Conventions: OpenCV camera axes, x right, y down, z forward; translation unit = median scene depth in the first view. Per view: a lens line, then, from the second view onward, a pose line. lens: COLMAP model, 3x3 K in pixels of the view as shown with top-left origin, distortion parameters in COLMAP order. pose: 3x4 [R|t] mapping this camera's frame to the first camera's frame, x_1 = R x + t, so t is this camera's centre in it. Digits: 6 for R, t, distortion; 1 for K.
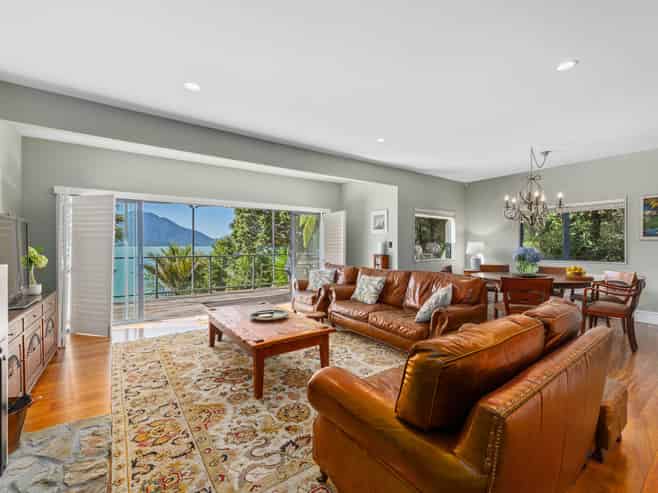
lens RADIAL K [[295.2, 0, 330.3], [0, 295.2, 244.8], [0, 0, 1]] dist [0.000785, 0.000292]
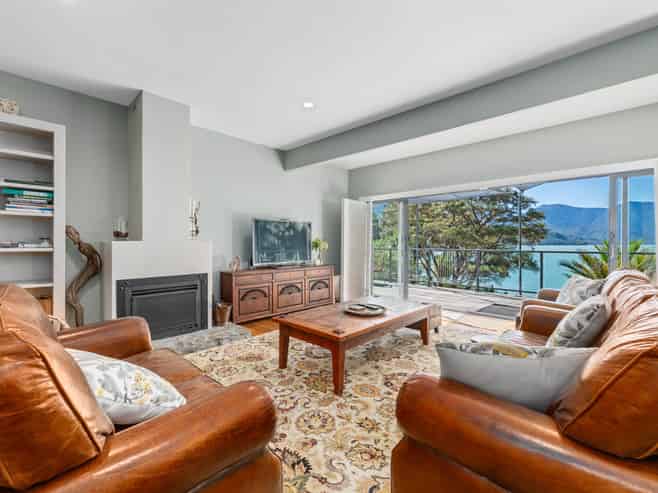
lens RADIAL K [[295.2, 0, 330.3], [0, 295.2, 244.8], [0, 0, 1]] dist [0.000785, 0.000292]
pose [[0.184888, 0.011918, -0.982687, 0.837147], [0.001792, 0.999921, 0.012464, 0.031311], [0.982758, -0.004065, 0.184852, 0.910968]]
